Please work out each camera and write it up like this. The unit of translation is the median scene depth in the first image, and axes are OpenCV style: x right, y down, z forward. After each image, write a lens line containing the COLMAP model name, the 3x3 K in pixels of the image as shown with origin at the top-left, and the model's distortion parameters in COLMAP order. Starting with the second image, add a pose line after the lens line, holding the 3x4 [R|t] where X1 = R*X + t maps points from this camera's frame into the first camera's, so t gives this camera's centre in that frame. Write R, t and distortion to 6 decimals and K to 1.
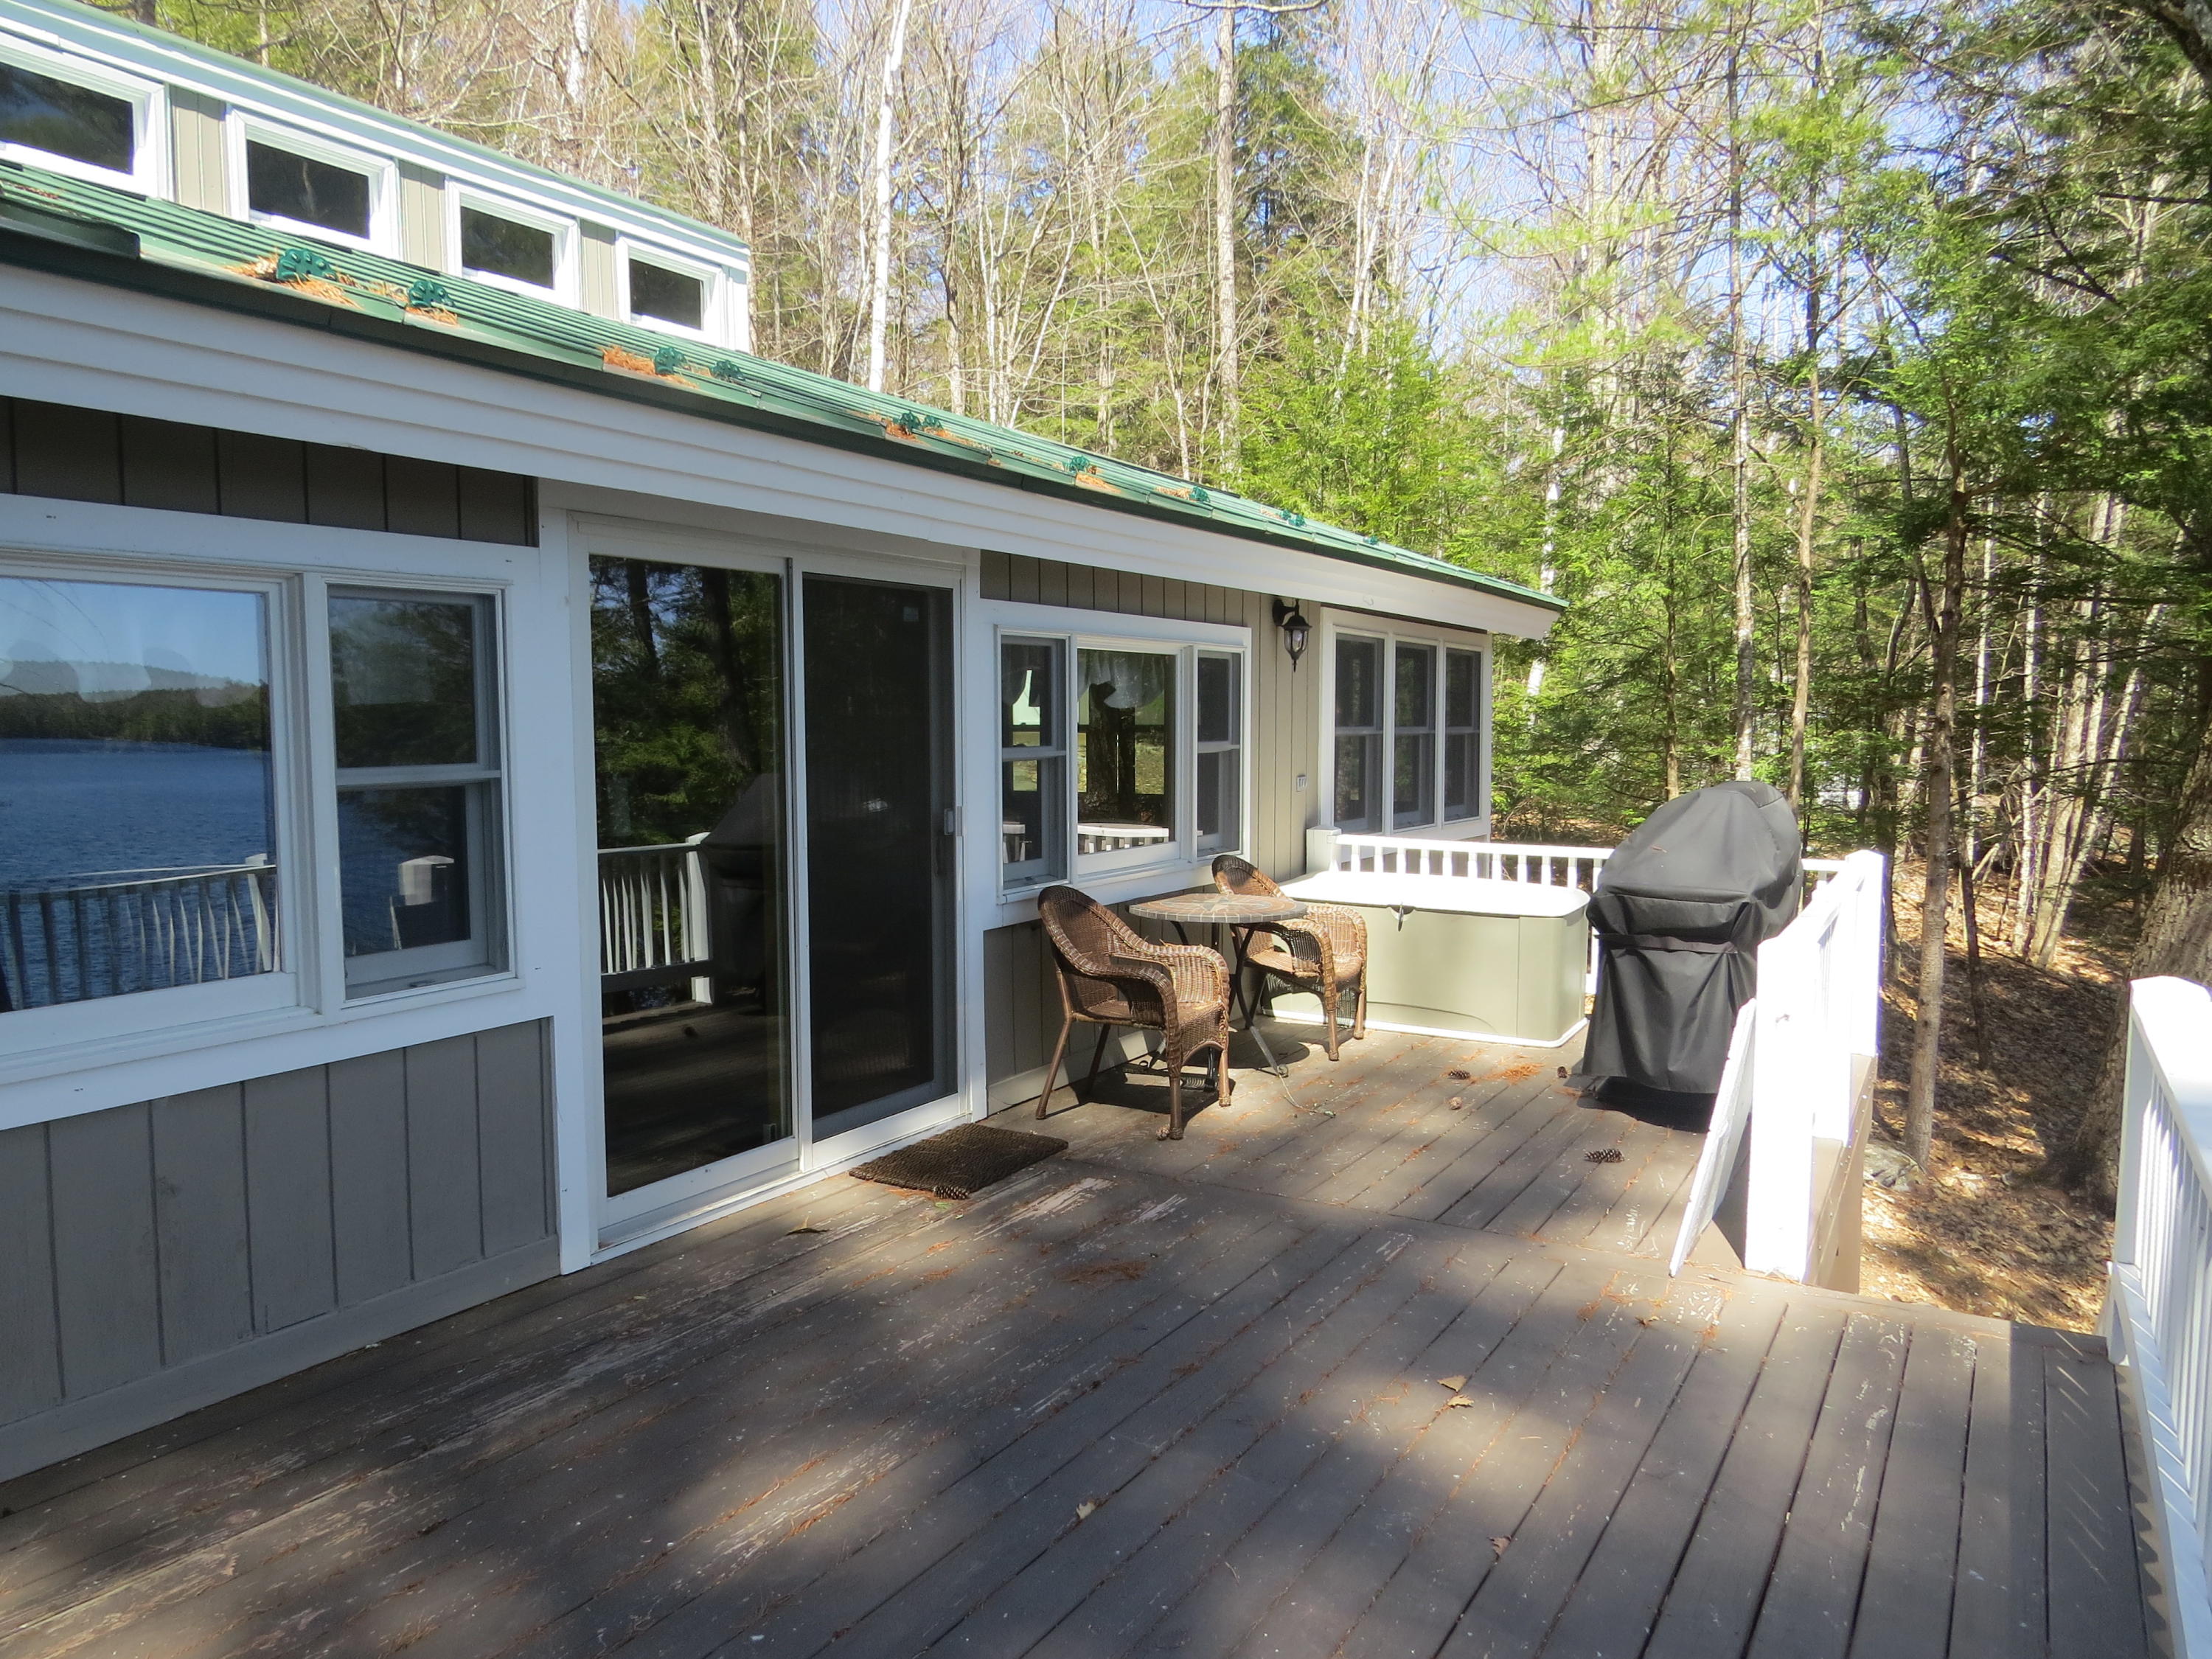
lens RADIAL K [[1662.5, 0, 1106.6], [0, 1662.5, 861.1], [0, 0, 1]] dist [-0.049523, -0.002287]
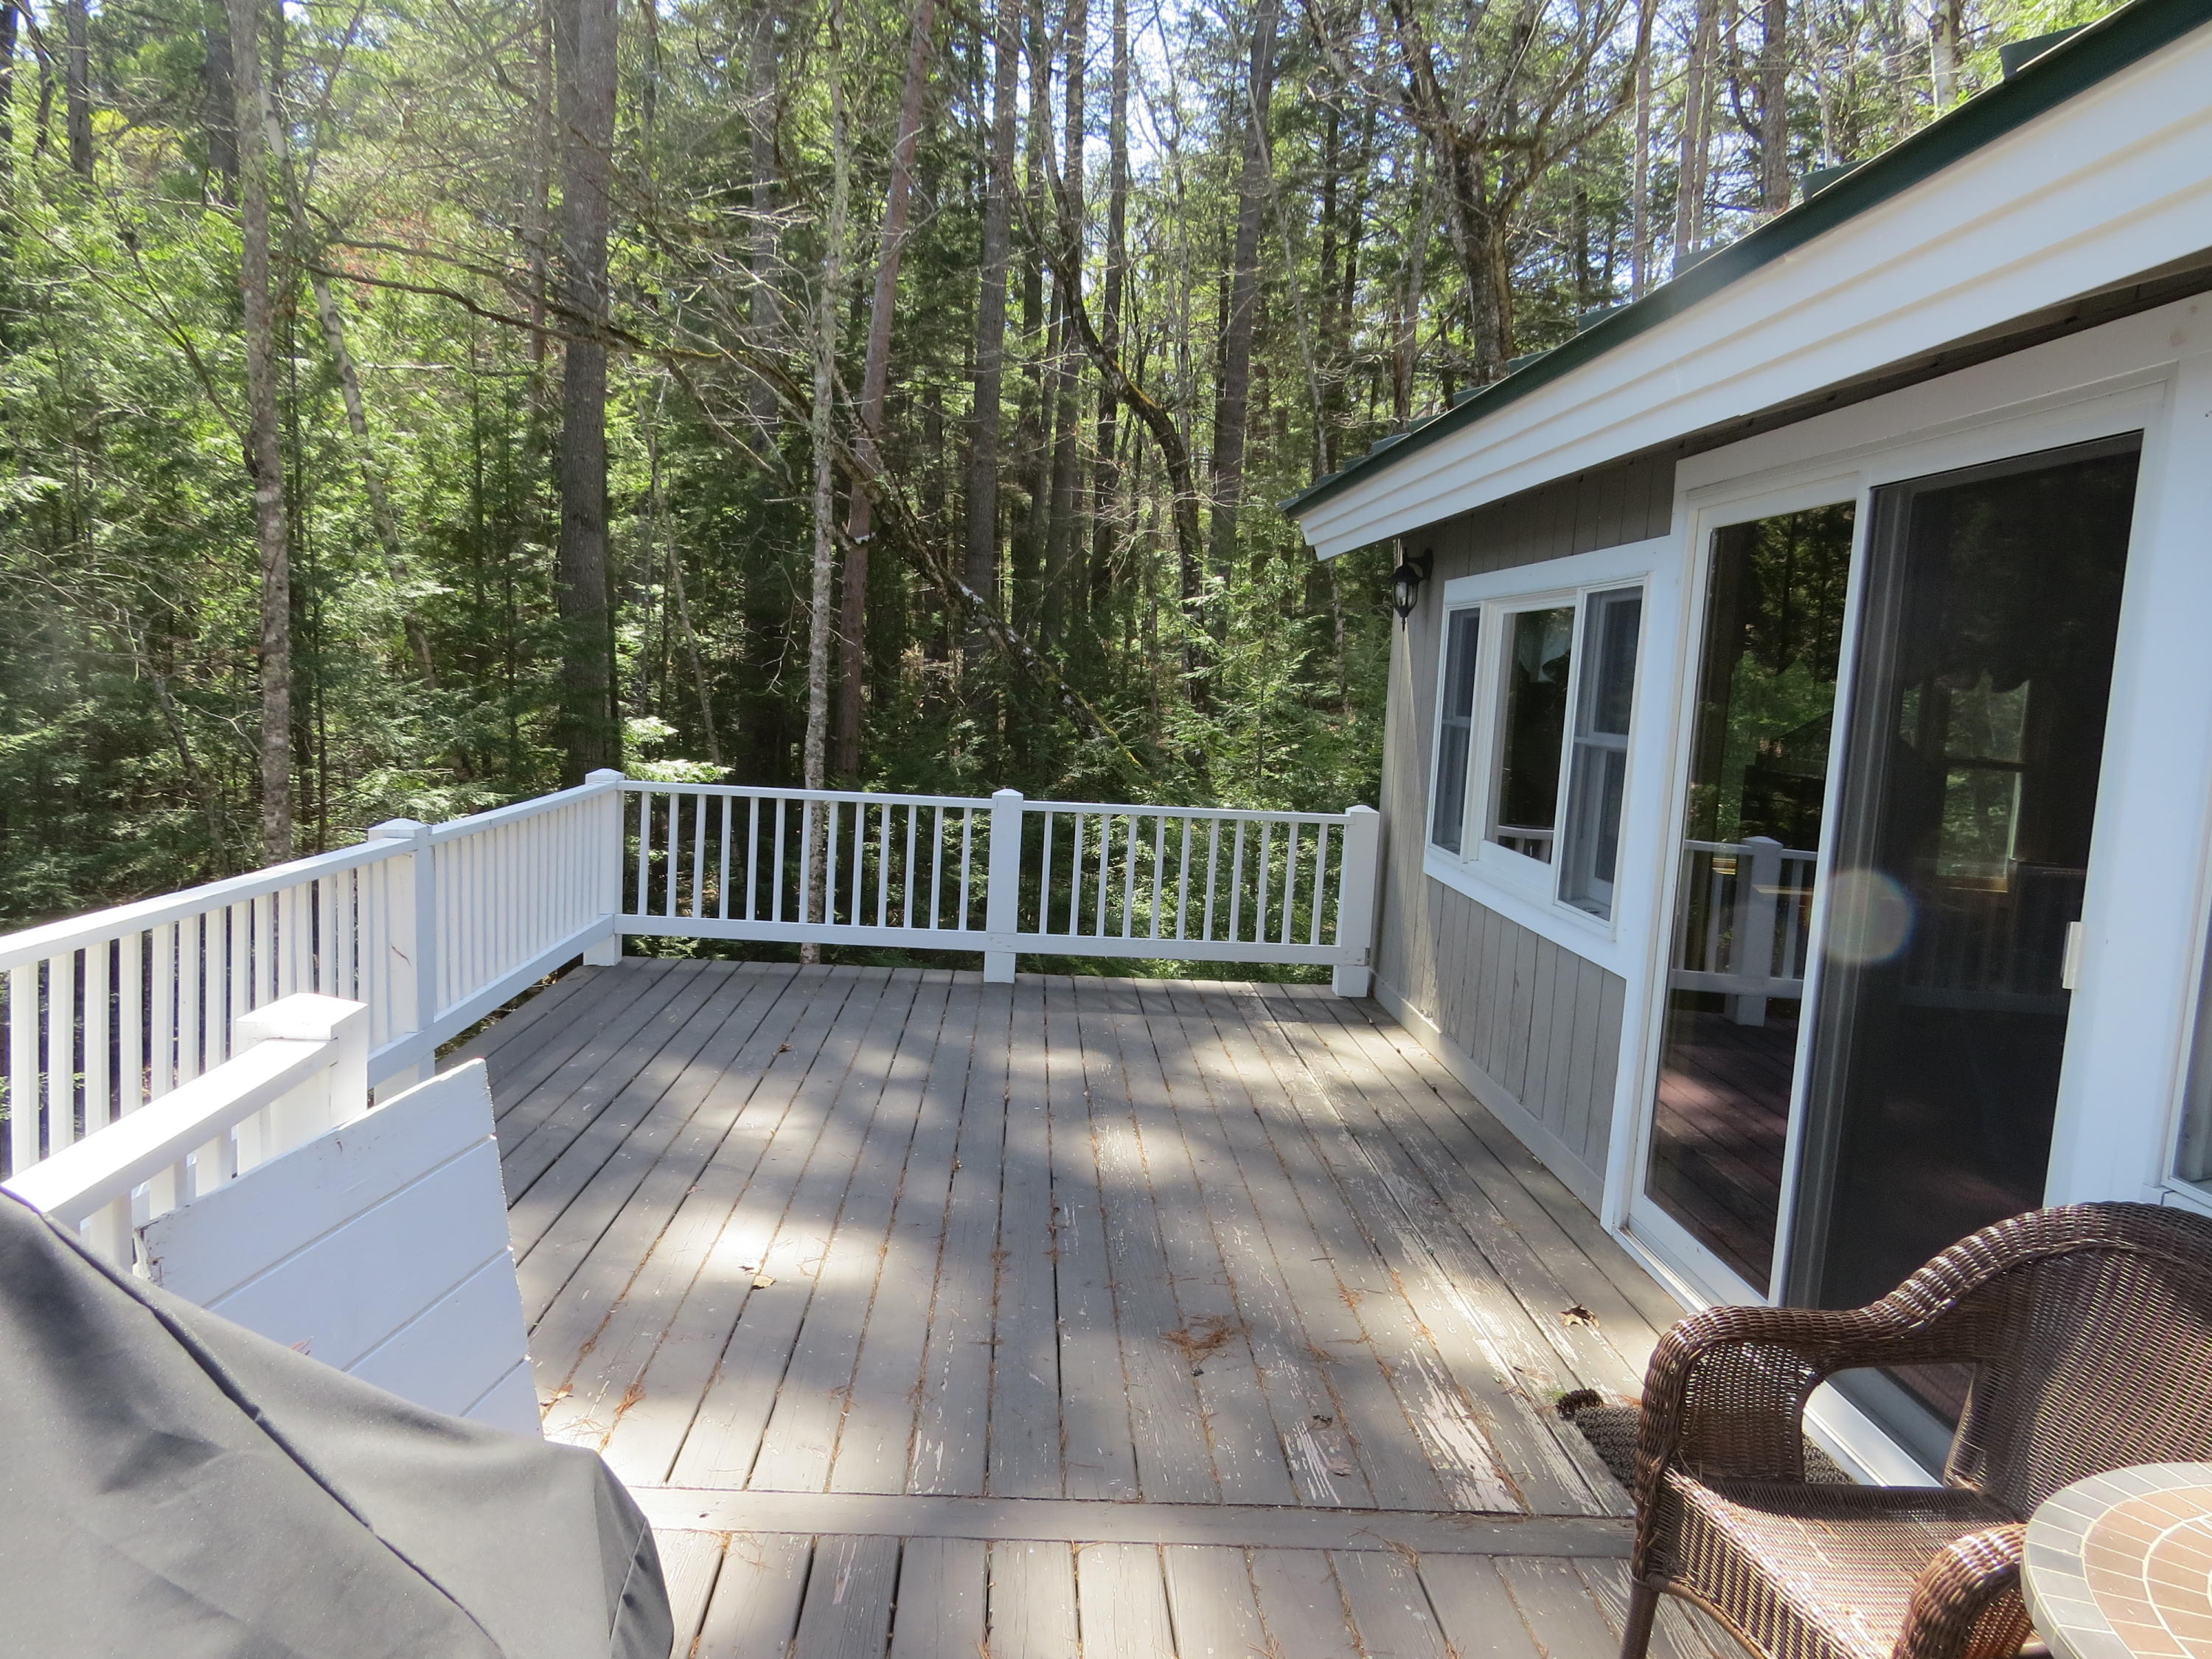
lens RADIAL K [[1662.5, 0, 1106.6], [0, 1662.5, 861.1], [0, 0, 1]] dist [-0.049523, -0.002287]
pose [[-0.852819, 0.003249, -0.522197, 0.527450], [-0.110538, 0.976198, 0.186598, -0.149585], [0.510374, 0.216857, -0.832161, 1.778920]]
